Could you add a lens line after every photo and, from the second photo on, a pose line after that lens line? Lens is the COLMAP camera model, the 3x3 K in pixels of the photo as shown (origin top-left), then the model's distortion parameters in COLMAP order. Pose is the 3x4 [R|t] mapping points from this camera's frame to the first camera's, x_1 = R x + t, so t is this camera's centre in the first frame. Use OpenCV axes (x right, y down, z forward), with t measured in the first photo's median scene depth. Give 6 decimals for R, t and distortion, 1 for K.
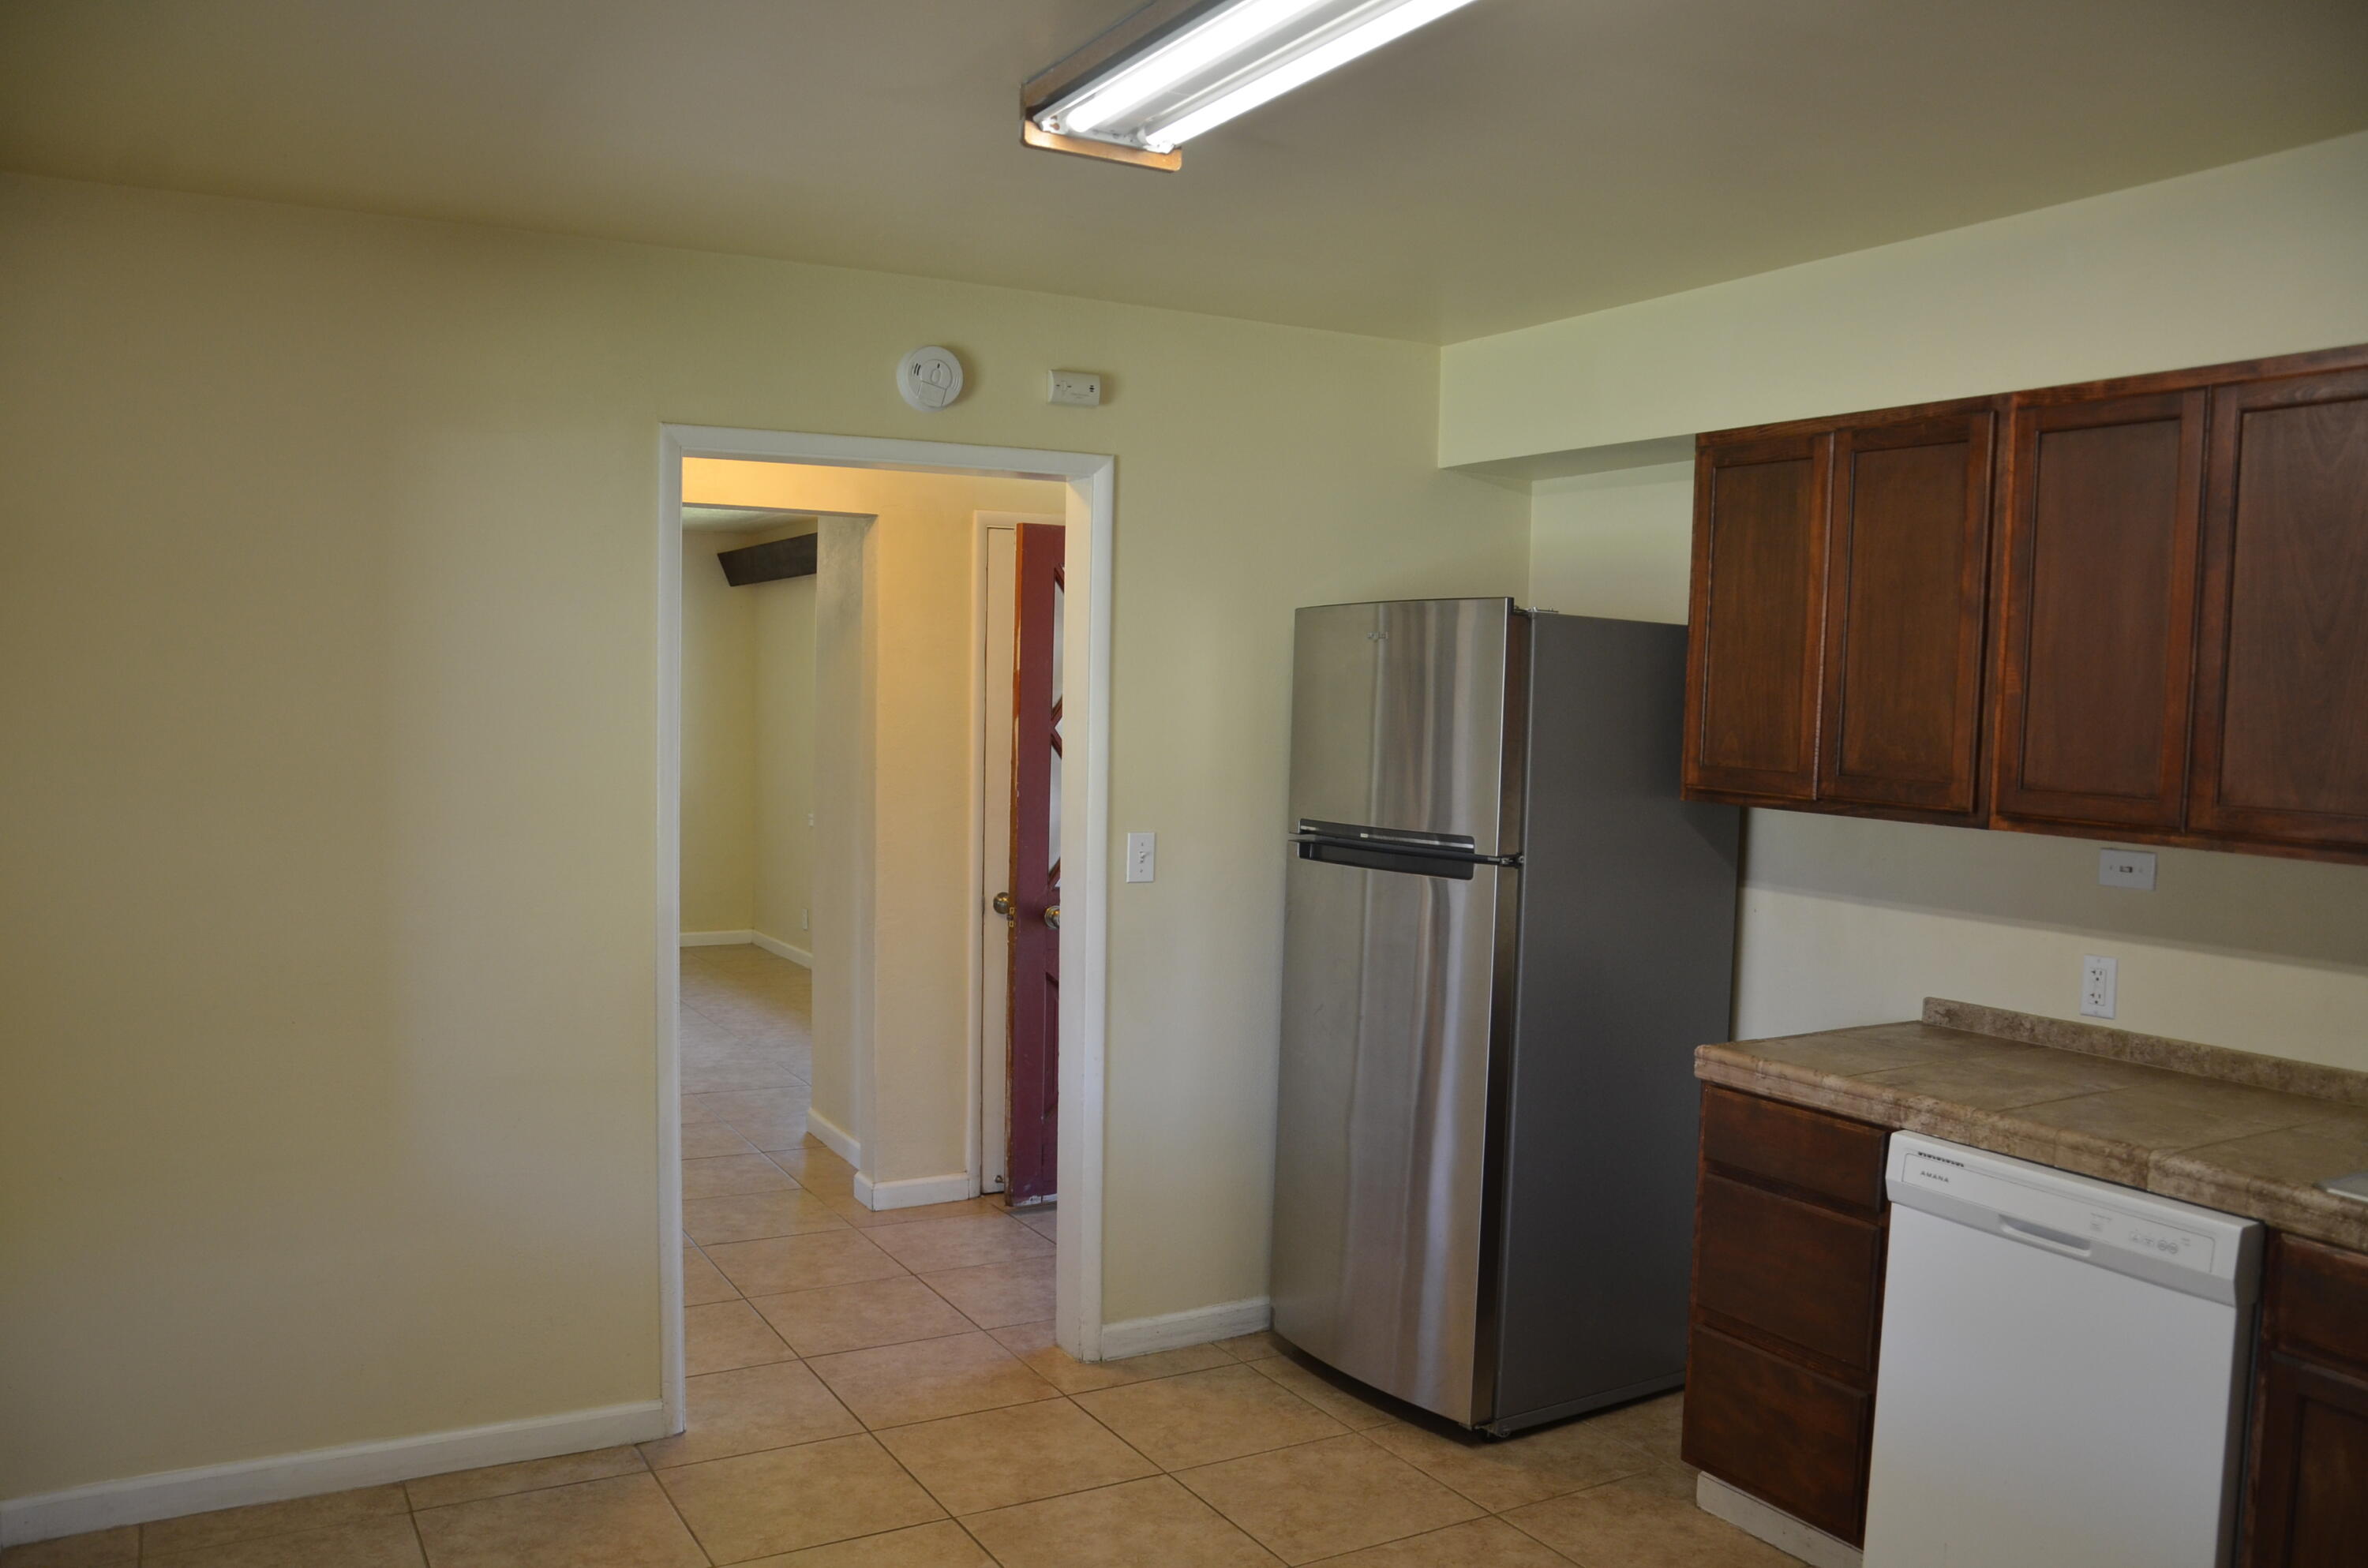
lens RADIAL K [[1844.8, 0, 1174.8], [0, 1844.8, 829.6], [0, 0, 1]] dist [-0.160677, 0.124960]
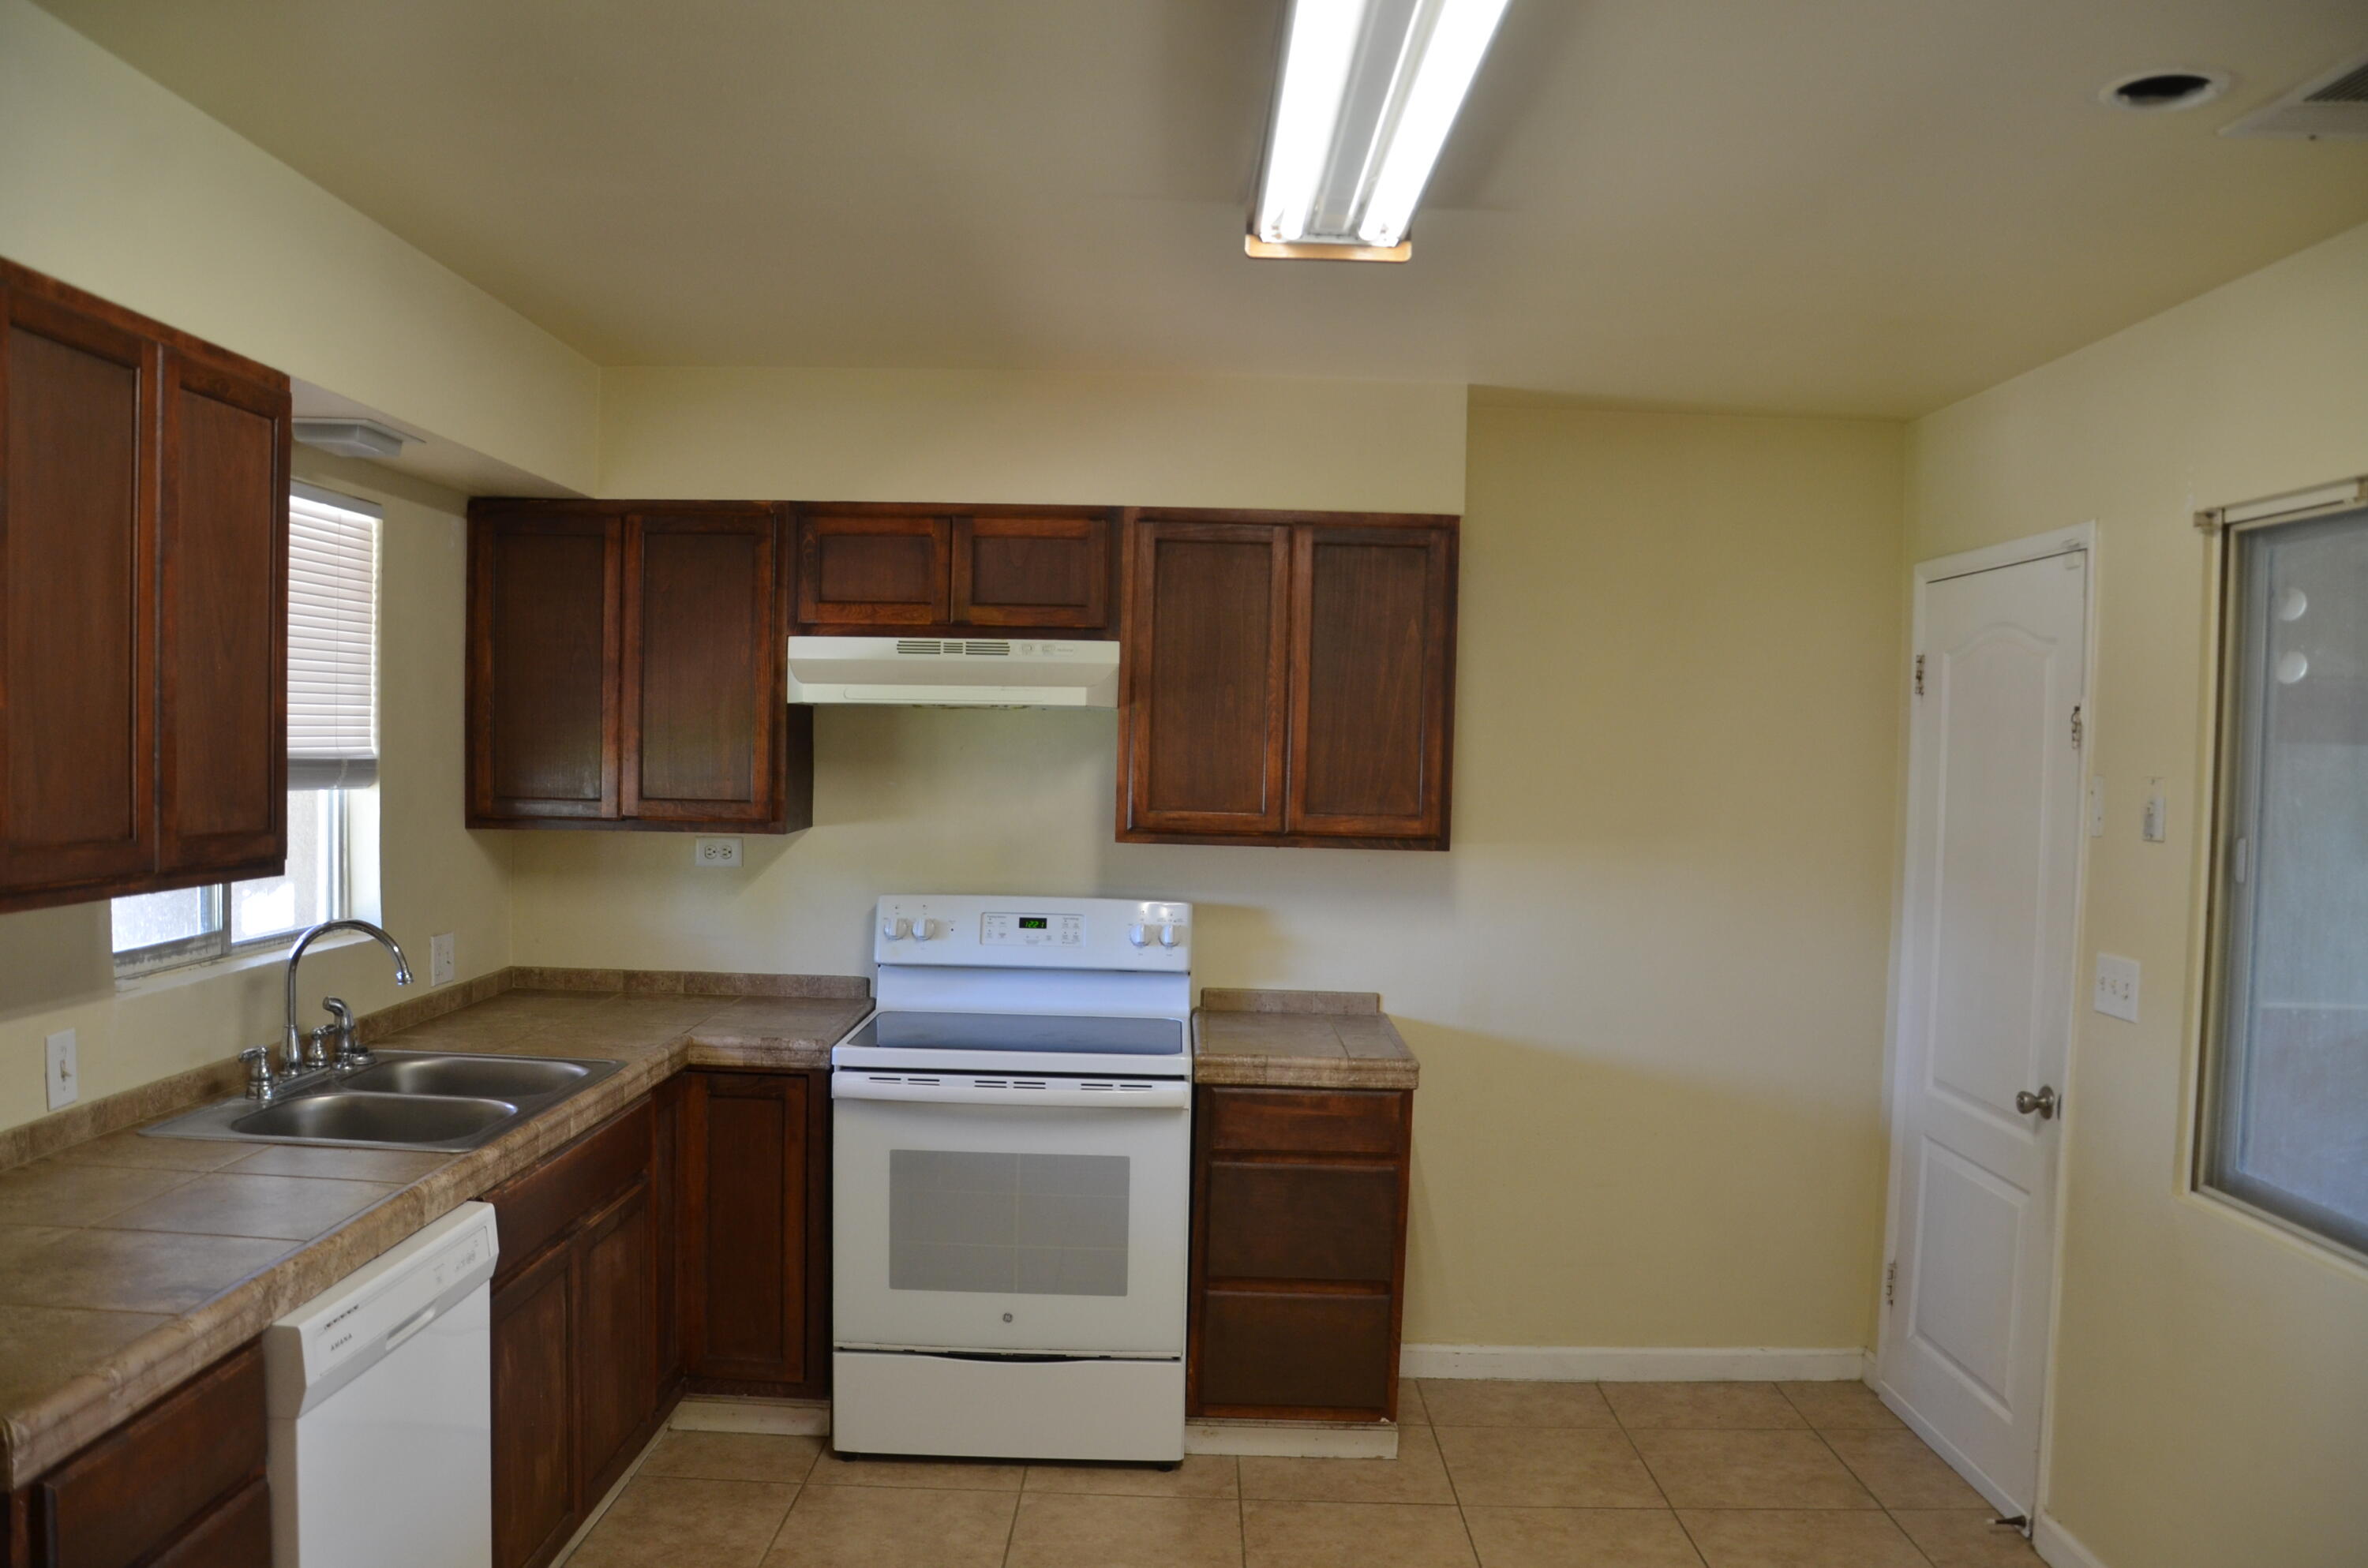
lens RADIAL K [[1844.8, 0, 1174.8], [0, 1844.8, 829.6], [0, 0, 1]] dist [-0.160677, 0.124960]
pose [[-0.865530, -0.067163, 0.496333, -0.211817], [-0.005214, 0.992123, 0.125160, -0.103751], [-0.500829, 0.105742, -0.859063, 1.208393]]
